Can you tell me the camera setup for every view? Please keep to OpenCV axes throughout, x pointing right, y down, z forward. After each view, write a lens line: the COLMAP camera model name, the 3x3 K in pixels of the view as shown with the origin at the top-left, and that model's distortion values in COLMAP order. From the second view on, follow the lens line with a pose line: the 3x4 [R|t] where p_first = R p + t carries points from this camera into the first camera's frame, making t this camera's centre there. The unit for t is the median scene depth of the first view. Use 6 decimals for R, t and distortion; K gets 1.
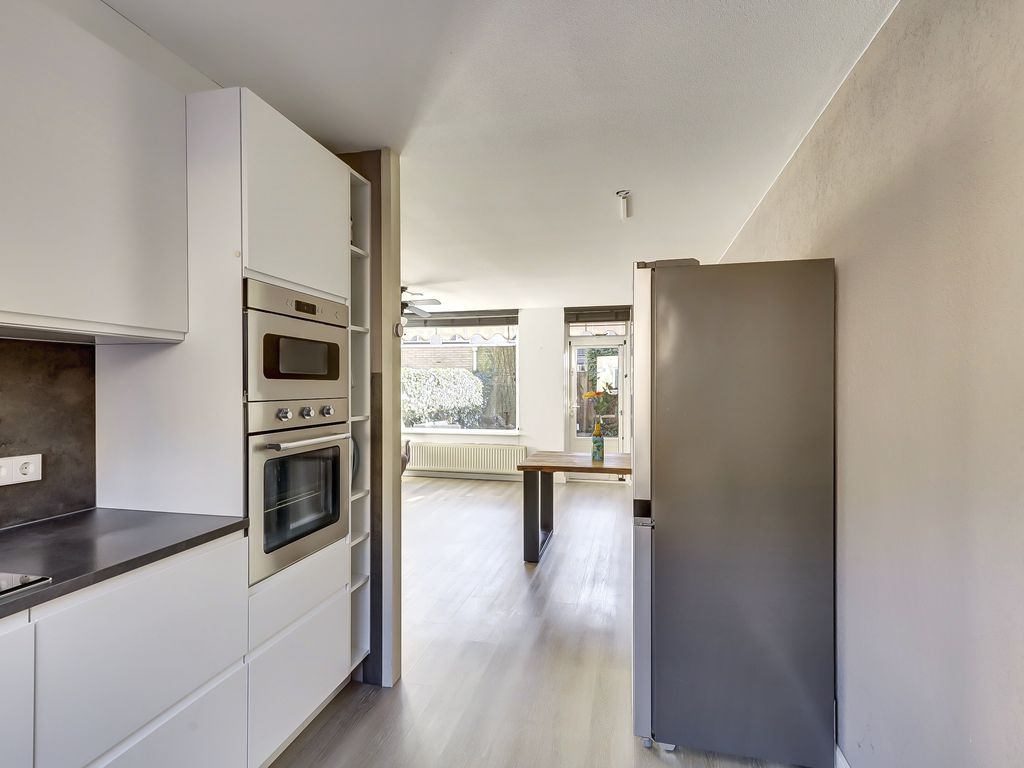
lens RADIAL K [[524.5, 0, 513.8], [0, 524.5, 389.4], [0, 0, 1]] dist [0.017105, 0.000784]
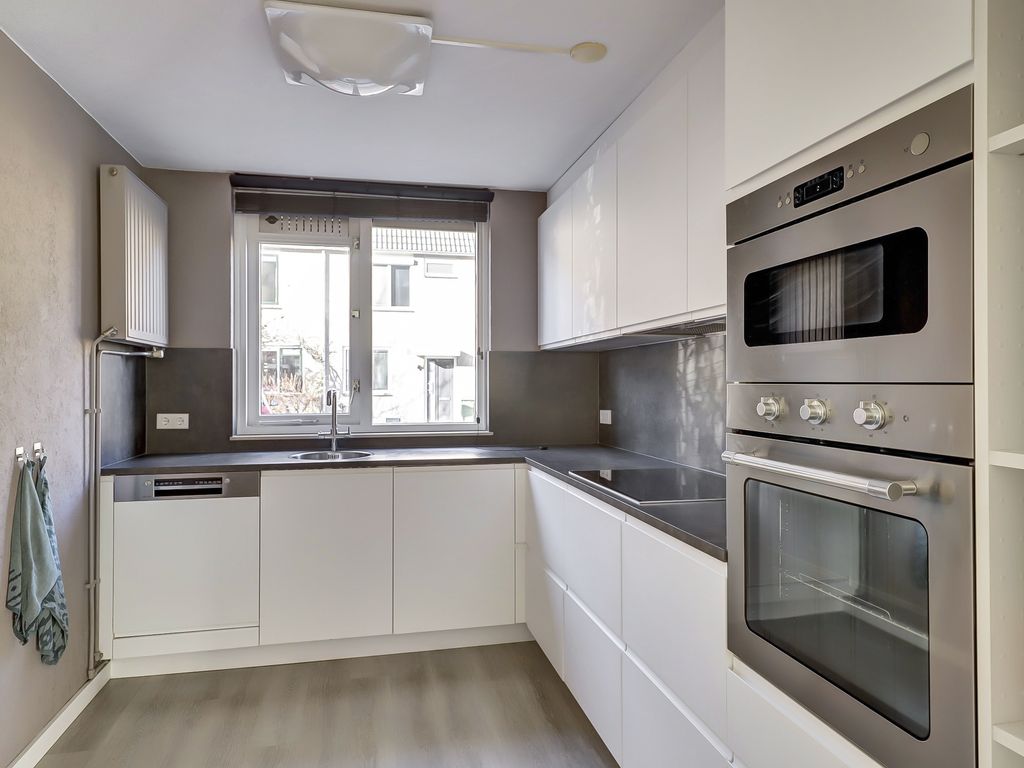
lens RADIAL K [[646.2, 0, 510.2], [0, 646.2, 379.3], [0, 0, 1]] dist [0.018588, 0.001161]
pose [[-0.901442, 0.000070, -0.432899, 0.116516], [-0.001850, 0.999990, 0.004015, 0.014900], [0.432895, 0.004420, -0.901433, 1.593950]]
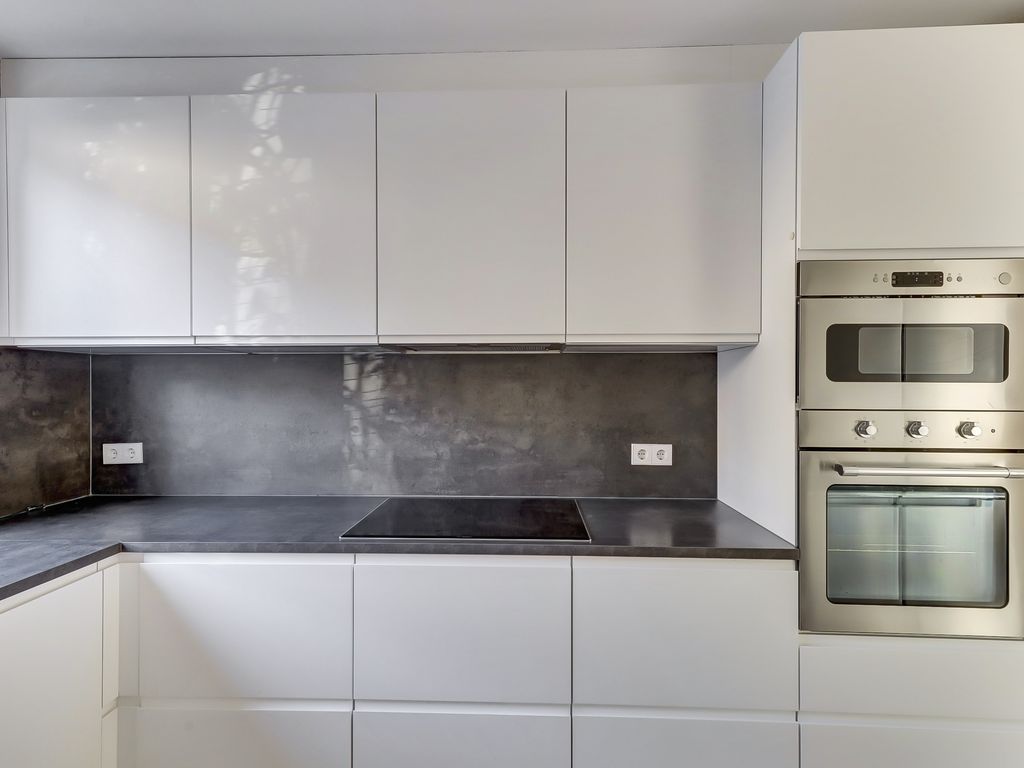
lens RADIAL K [[524.5, 0, 515.3], [0, 524.5, 389.5], [0, 0, 1]] dist [0.017105, 0.000784]
pose [[0.188012, 0.005146, -0.982153, 0.224810], [-0.009396, 0.999950, 0.003440, -0.006685], [0.982122, 0.008581, 0.188051, 0.389604]]
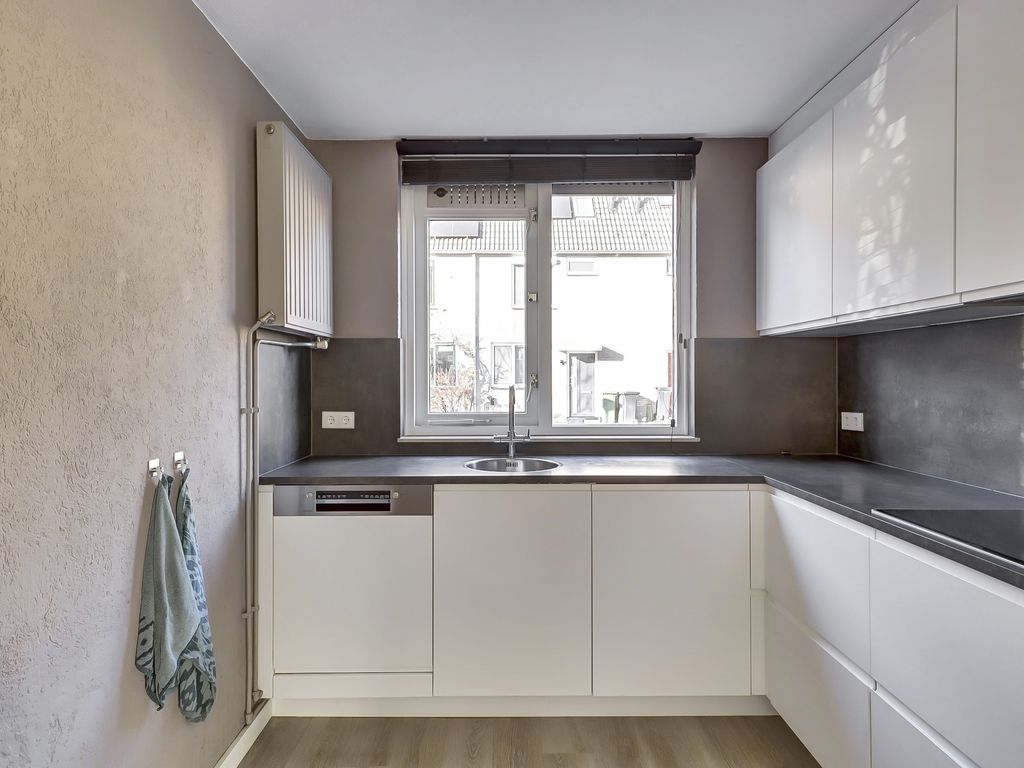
lens RADIAL K [[599.9, 0, 517.2], [0, 599.9, 378.9], [0, 0, 1]] dist [0.022366, 0.000299]
pose [[-0.970371, 0.003722, -0.241590, 0.108231], [0.000550, 0.999913, 0.013195, 0.018572], [0.241618, 0.012671, -0.970289, 1.071675]]
